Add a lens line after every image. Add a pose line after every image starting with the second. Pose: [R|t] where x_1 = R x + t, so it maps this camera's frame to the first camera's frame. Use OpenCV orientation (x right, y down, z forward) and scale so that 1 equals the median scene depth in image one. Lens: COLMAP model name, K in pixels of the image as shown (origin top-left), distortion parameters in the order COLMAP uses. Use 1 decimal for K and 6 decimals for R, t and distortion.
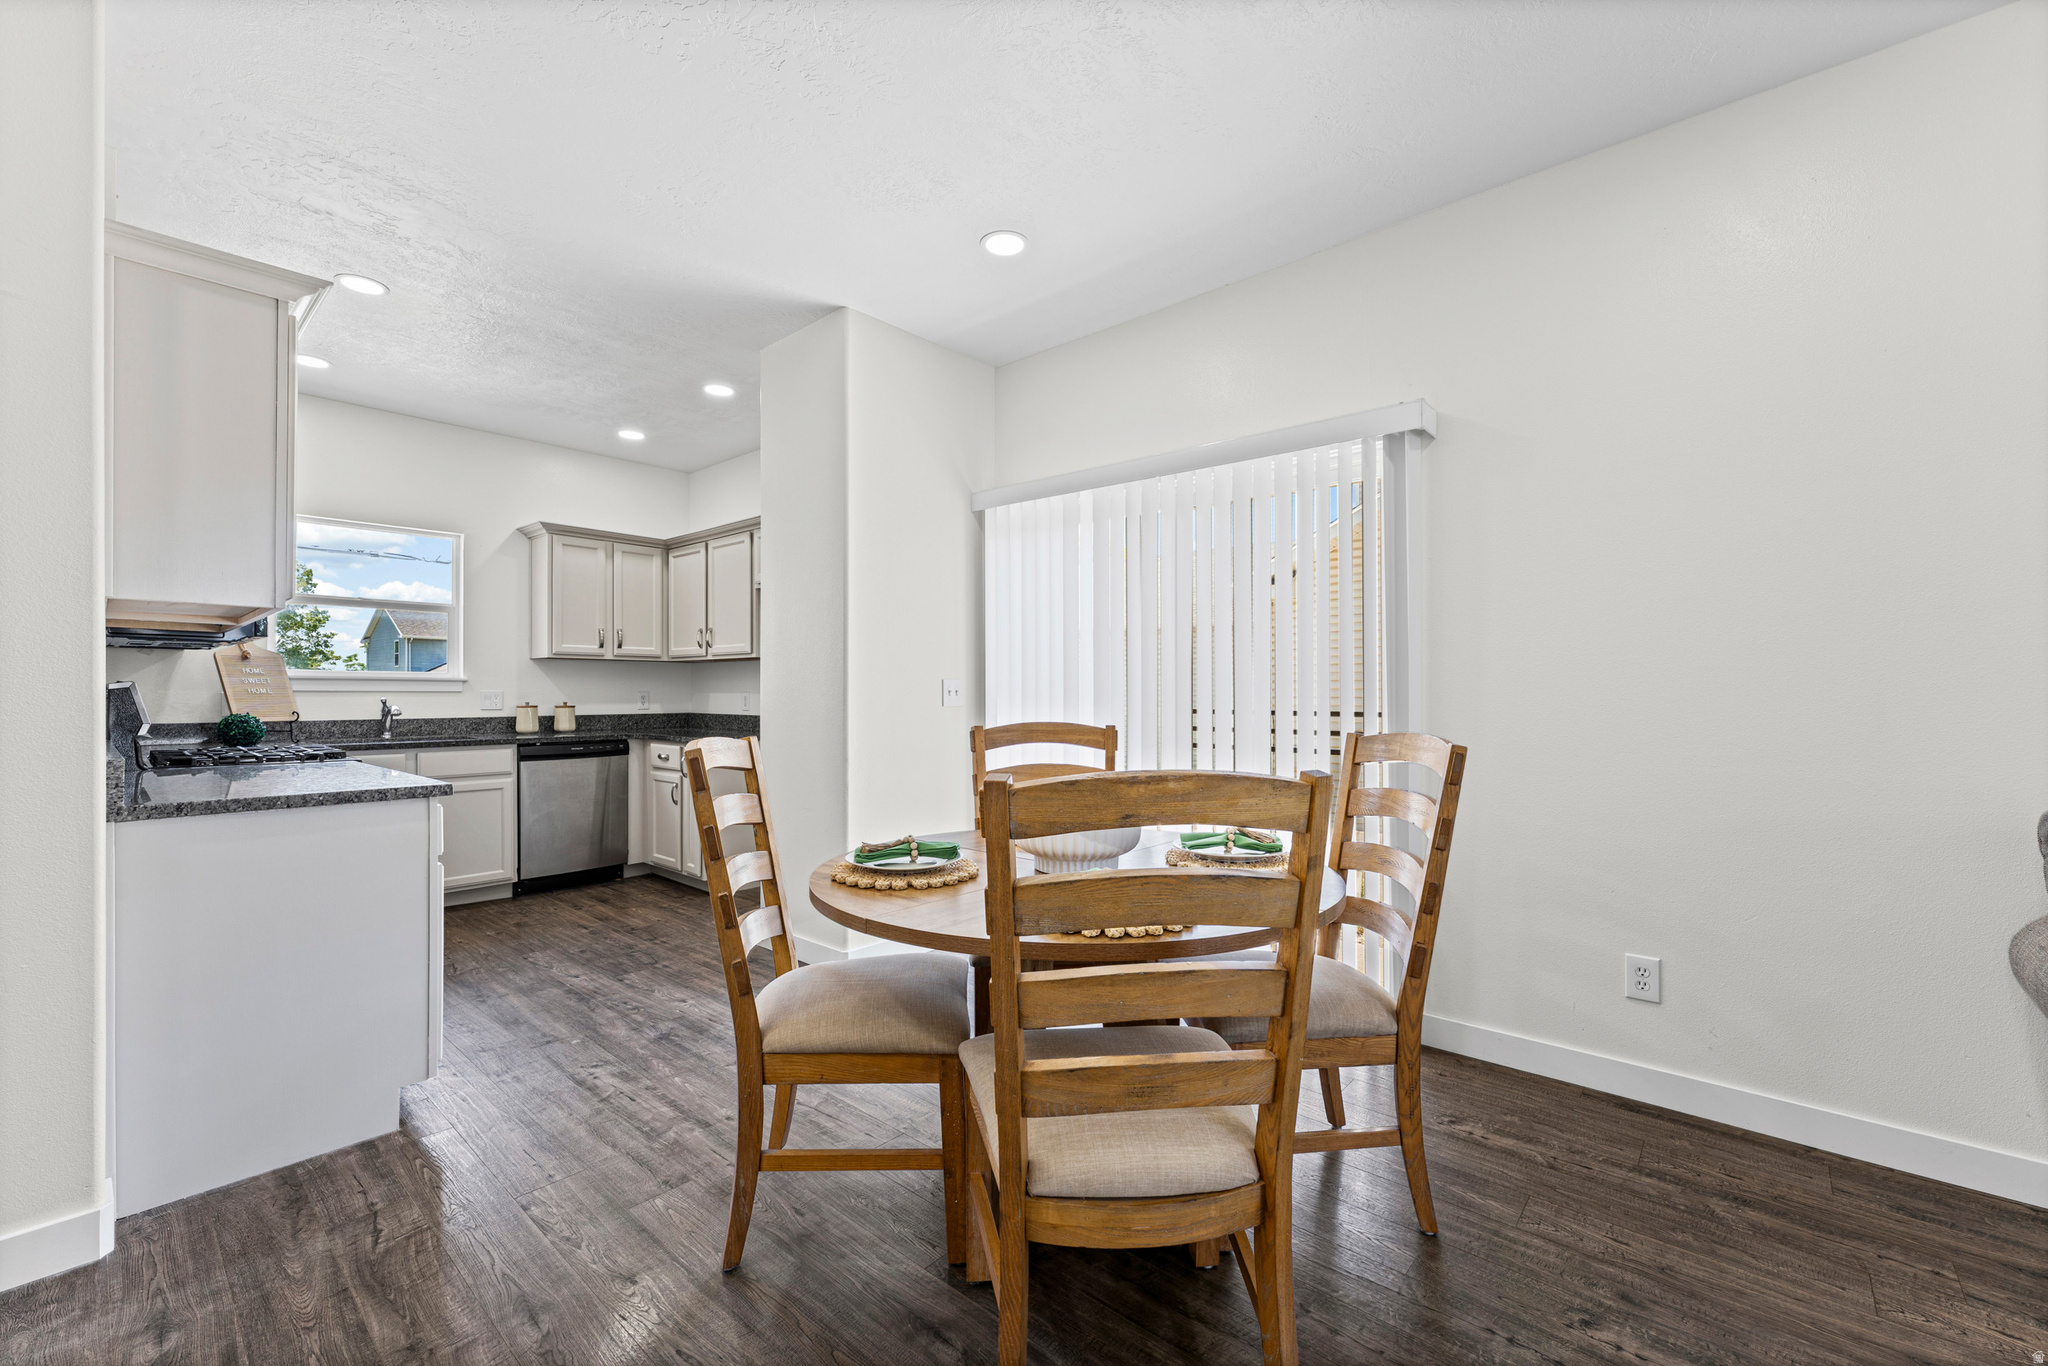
lens RADIAL K [[827.0, 0, 1030.4], [0, 827.0, 695.3], [0, 0, 1]] dist [0.001067, -0.001018]
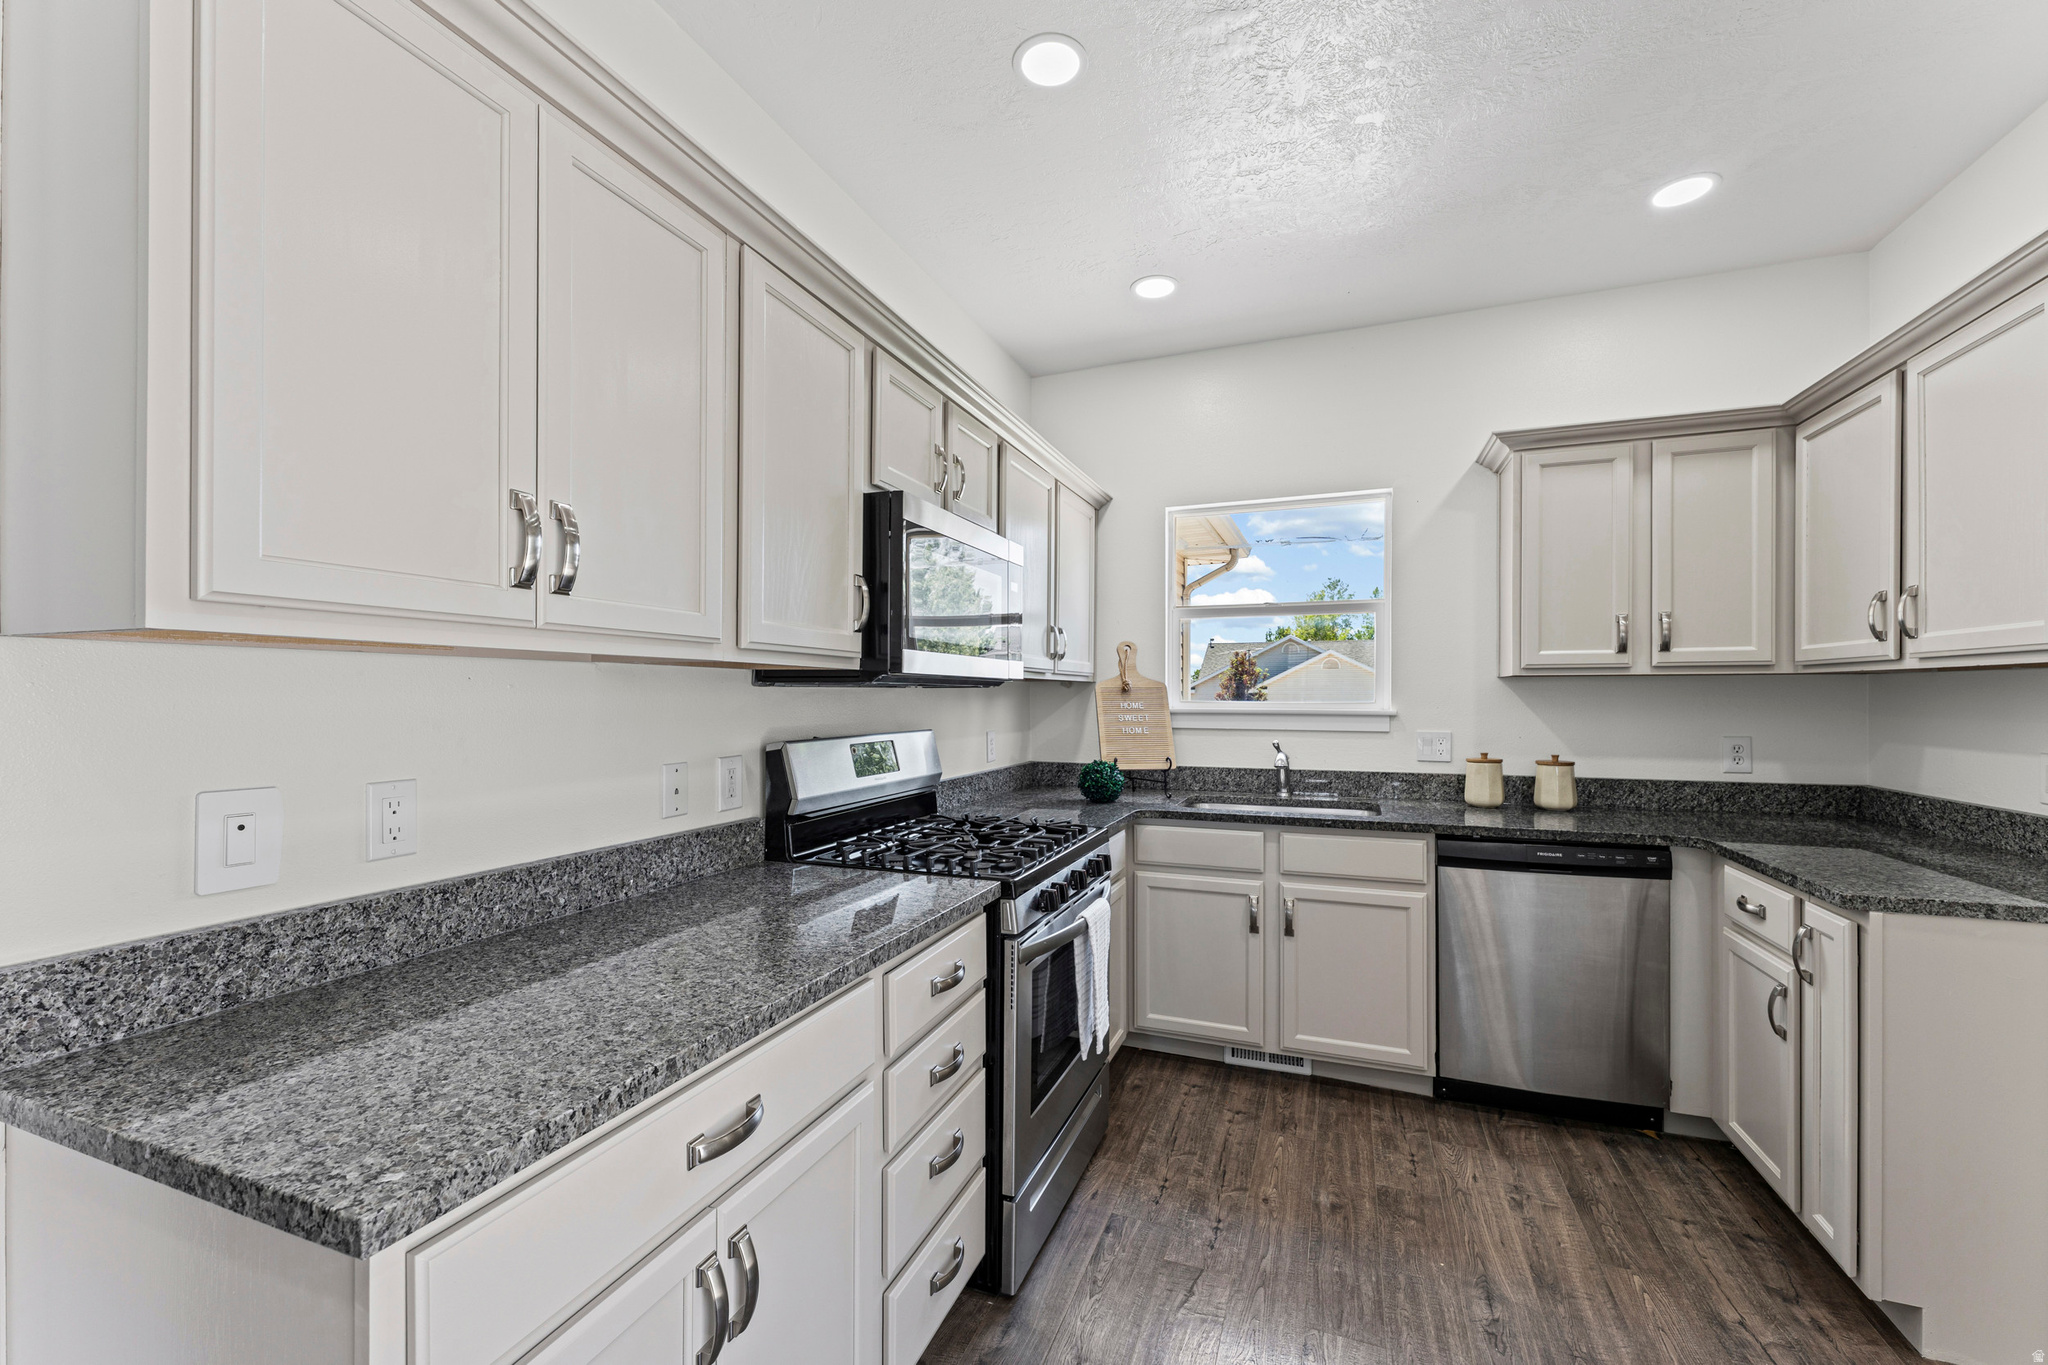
lens RADIAL K [[827.0, 0, 1010.8], [0, 827.0, 695.6], [0, 0, 1]] dist [0.001067, -0.001018]
pose [[0.324244, 0.000358, -0.945973, -0.179830], [-0.003524, 0.999993, -0.000829, -0.032915], [0.945967, 0.003602, 0.324243, 0.539827]]
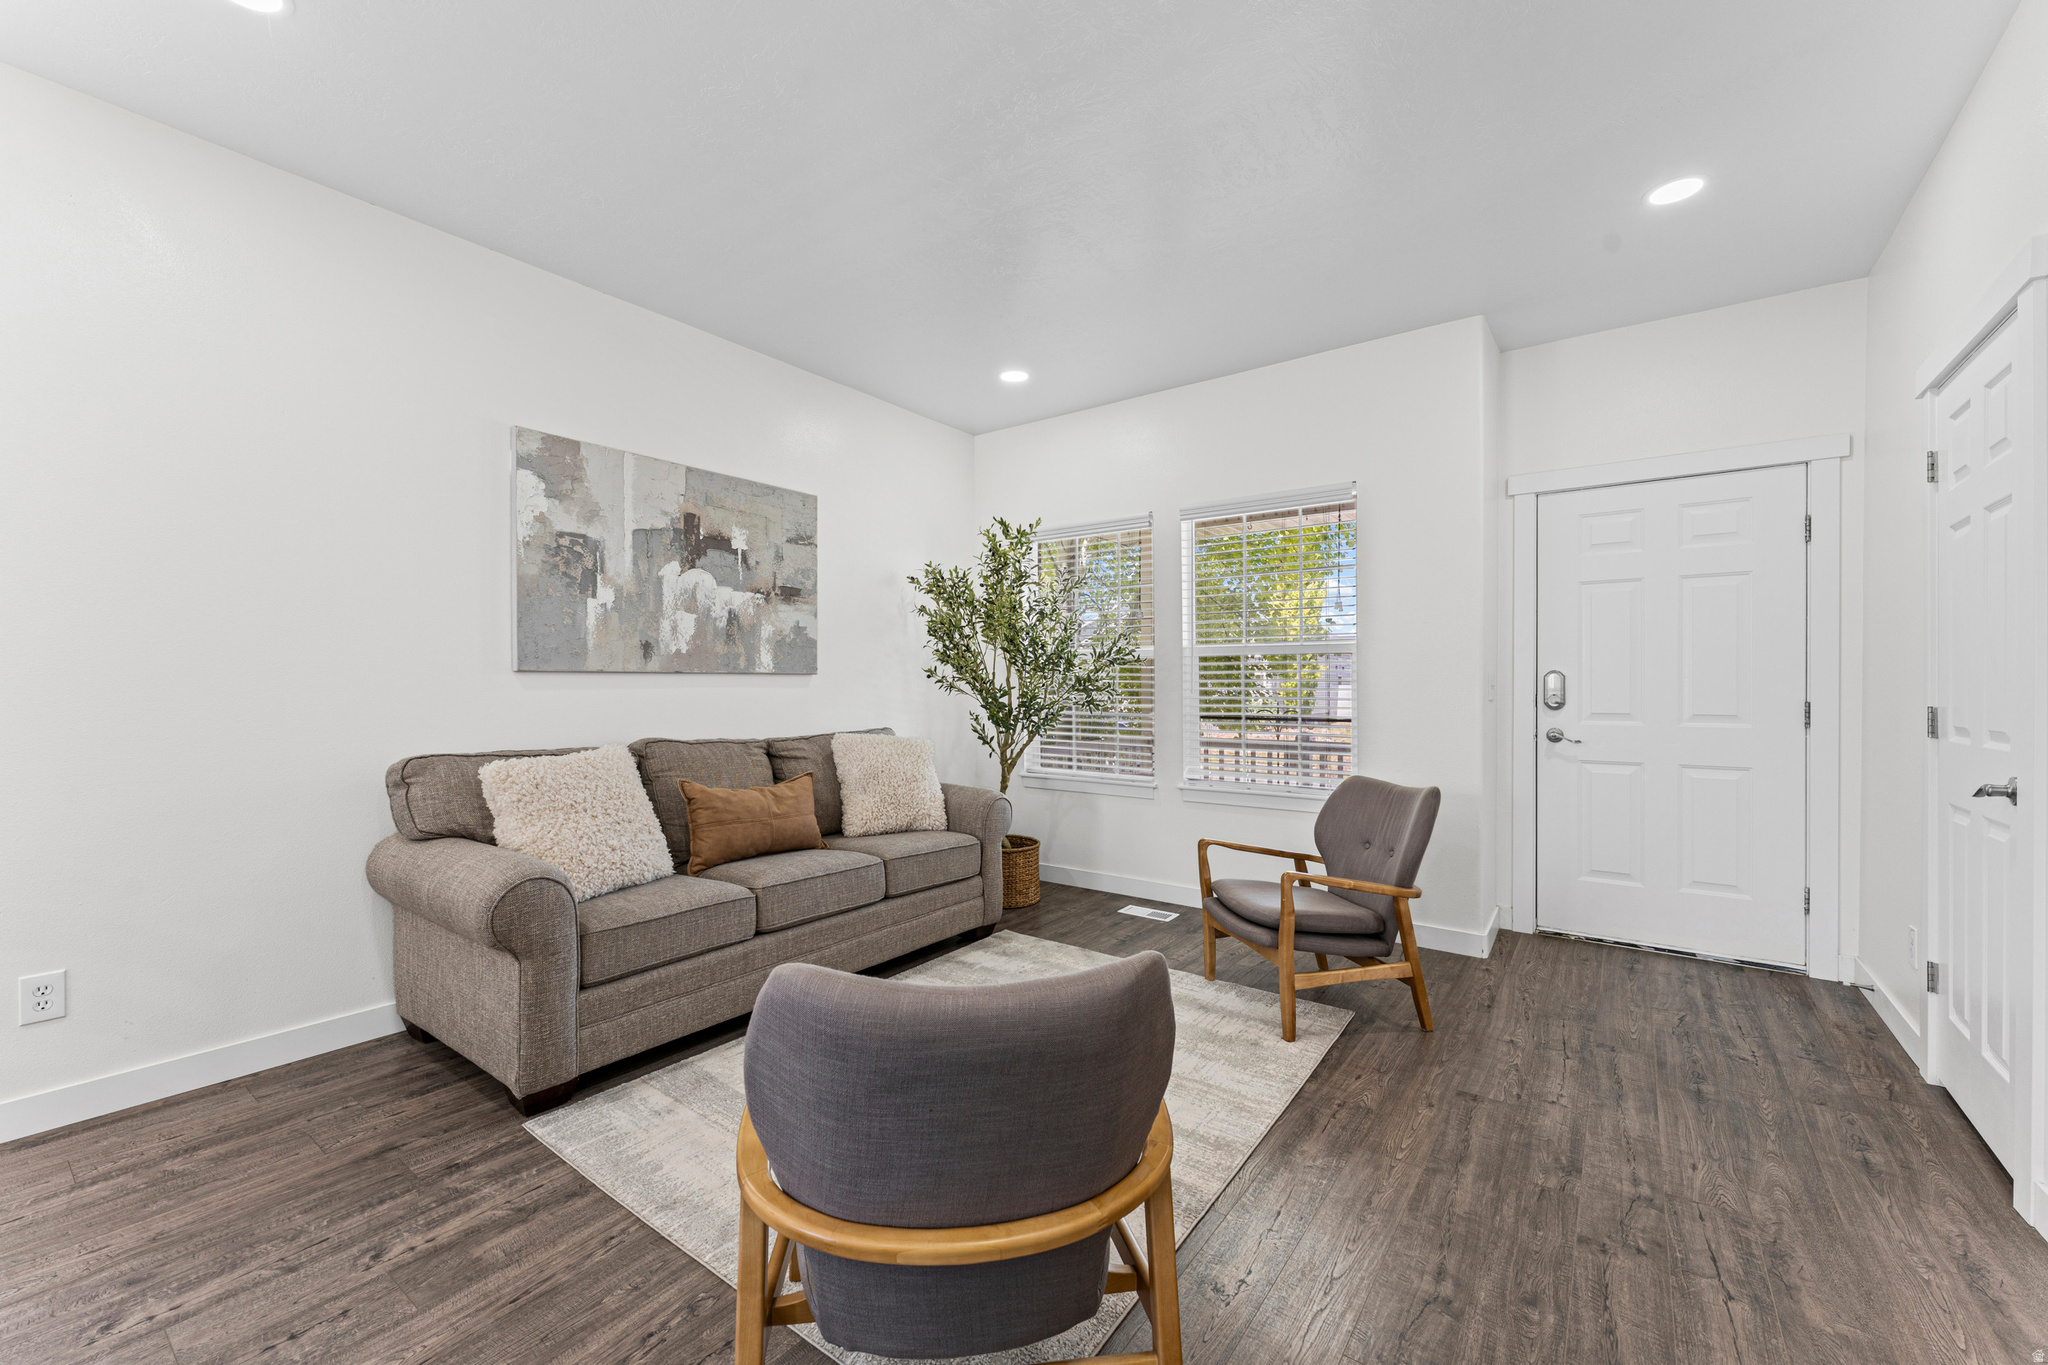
lens RADIAL K [[827.0, 0, 993.7], [0, 827.0, 693.3], [0, 0, 1]] dist [0.001067, -0.001018]
pose [[-0.070210, -0.005516, 0.997517, -0.126248], [0.004893, 0.999971, 0.005874, 0.002825], [-0.997520, 0.005293, -0.070181, 0.006168]]
